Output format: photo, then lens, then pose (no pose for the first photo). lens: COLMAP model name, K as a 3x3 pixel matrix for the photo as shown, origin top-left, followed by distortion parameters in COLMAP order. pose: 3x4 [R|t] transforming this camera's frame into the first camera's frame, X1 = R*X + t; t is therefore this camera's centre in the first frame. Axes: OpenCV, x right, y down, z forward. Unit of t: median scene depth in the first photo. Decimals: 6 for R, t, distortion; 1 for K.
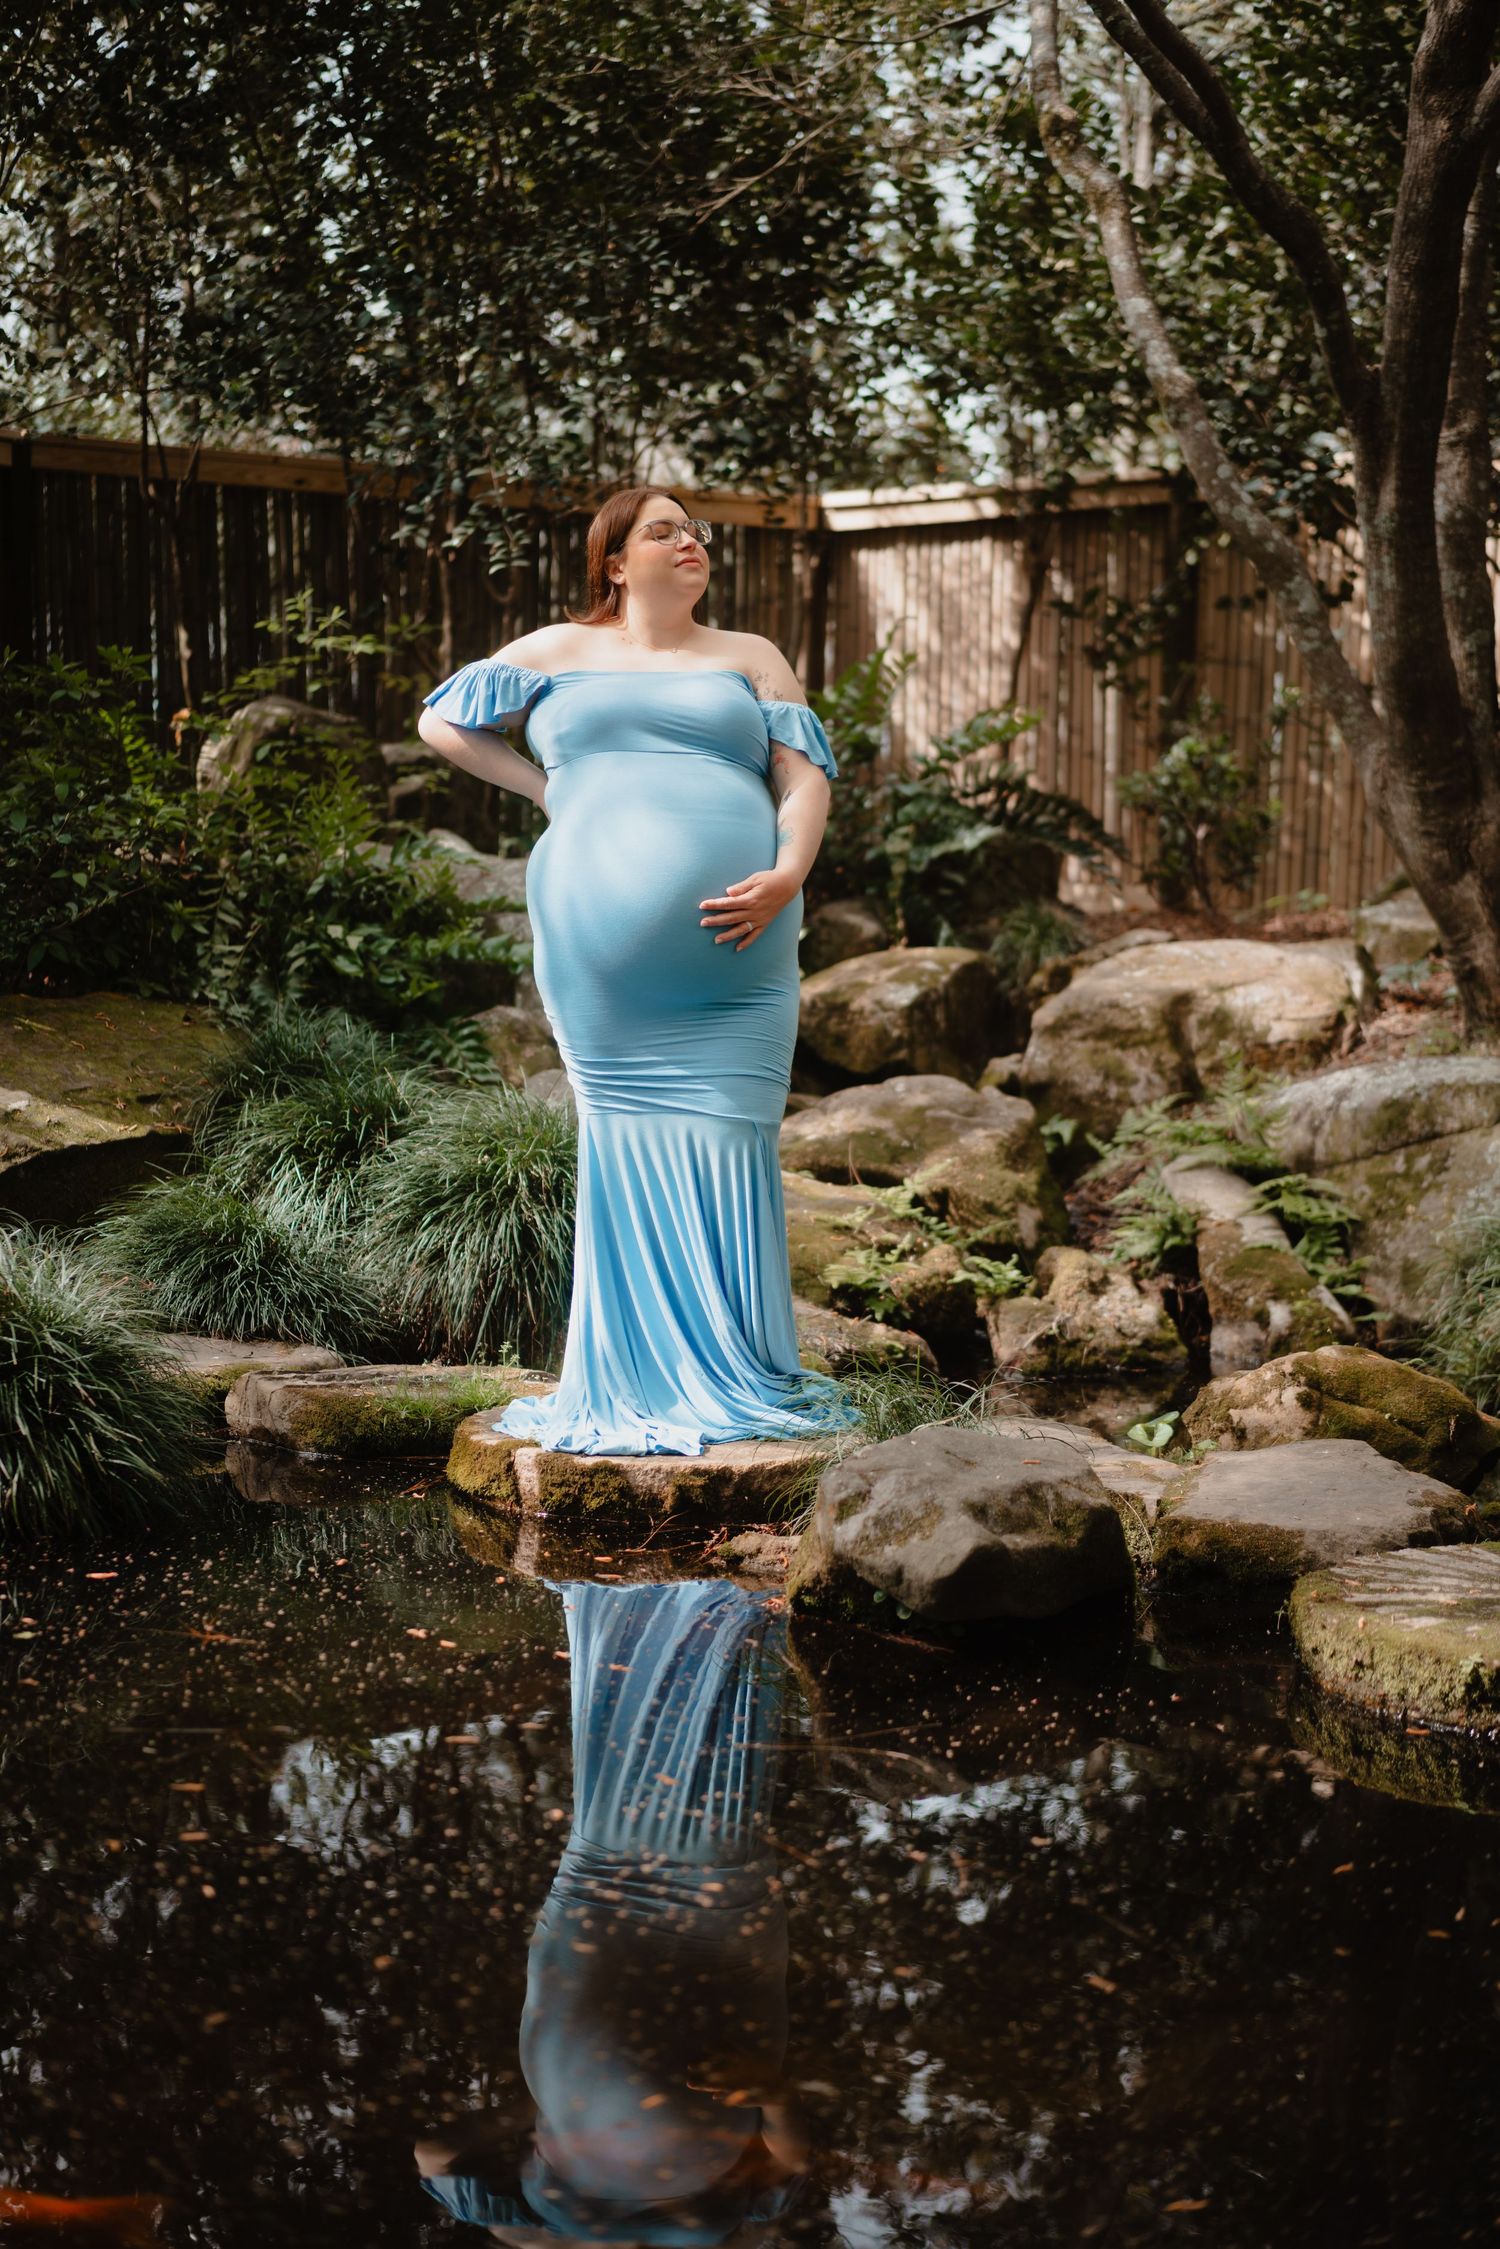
lens RADIAL K [[3510.9, 0, 762.5], [0, 3510.9, 1137.5], [0, 0, 1]] dist [-0.006847, 0.000000]
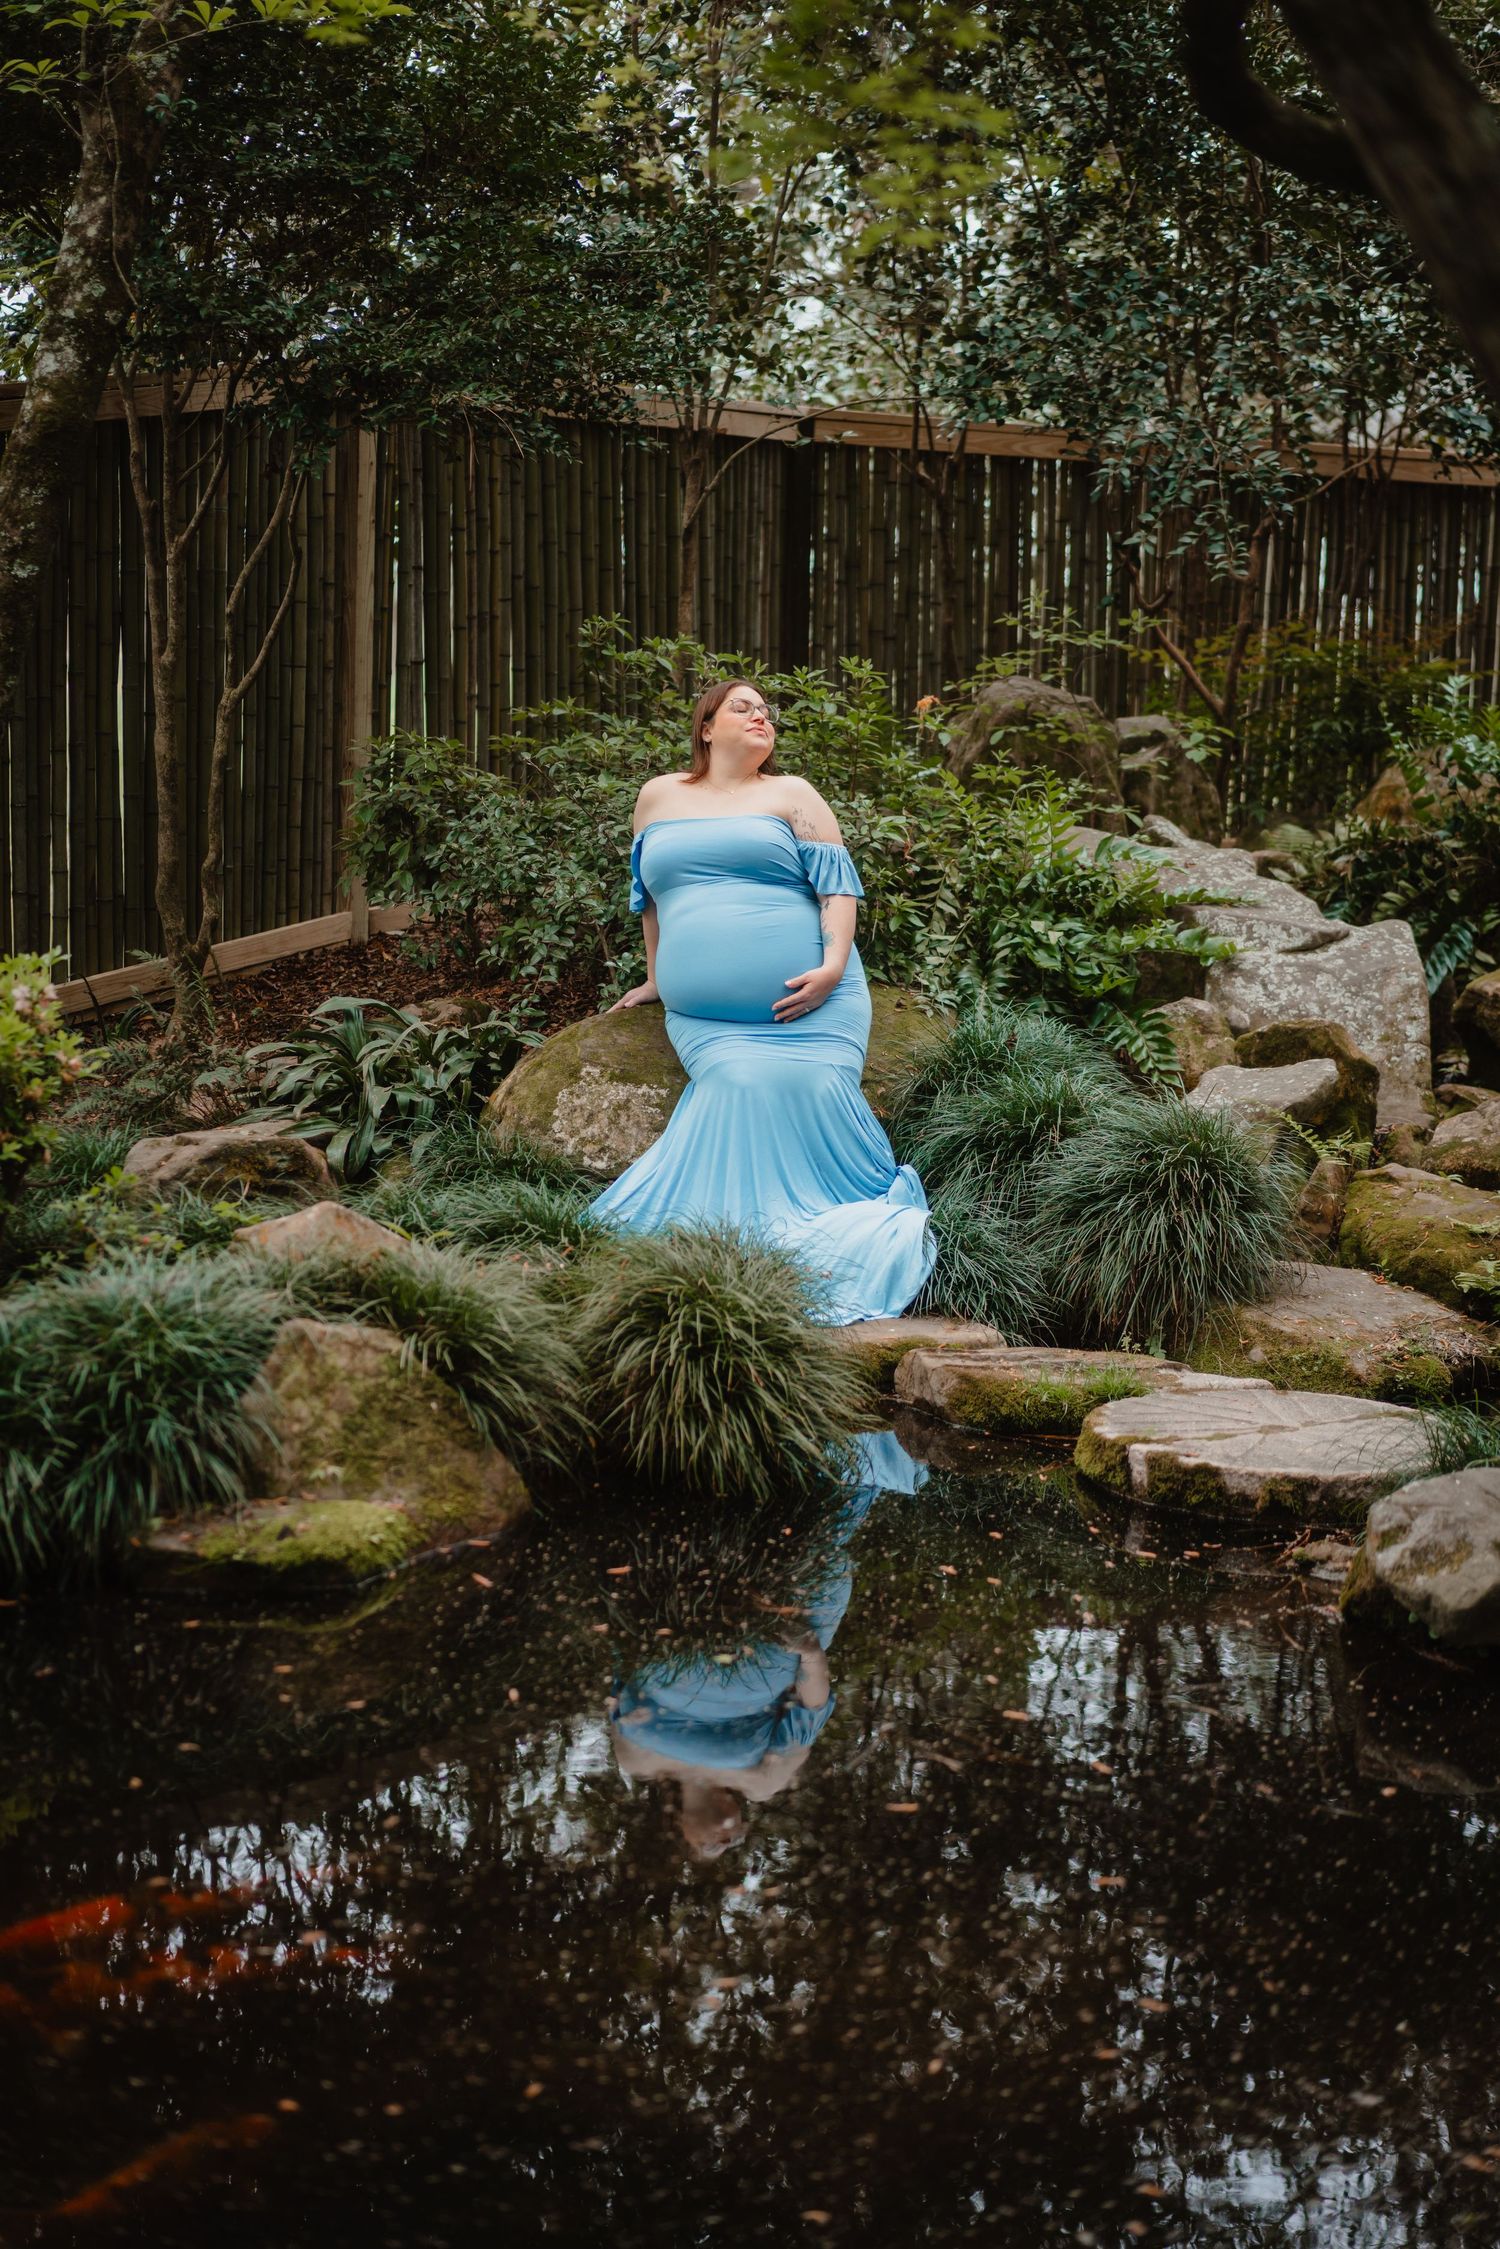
lens RADIAL K [[3510.9, 0, 742.4], [0, 3510.9, 1109.1], [0, 0, 1]] dist [-0.006847, 0.000000]
pose [[0.971251, 0.049486, -0.232856, 0.053279], [-0.041116, 0.998327, 0.040663, -0.048157], [0.234479, -0.029920, 0.971661, -0.102904]]
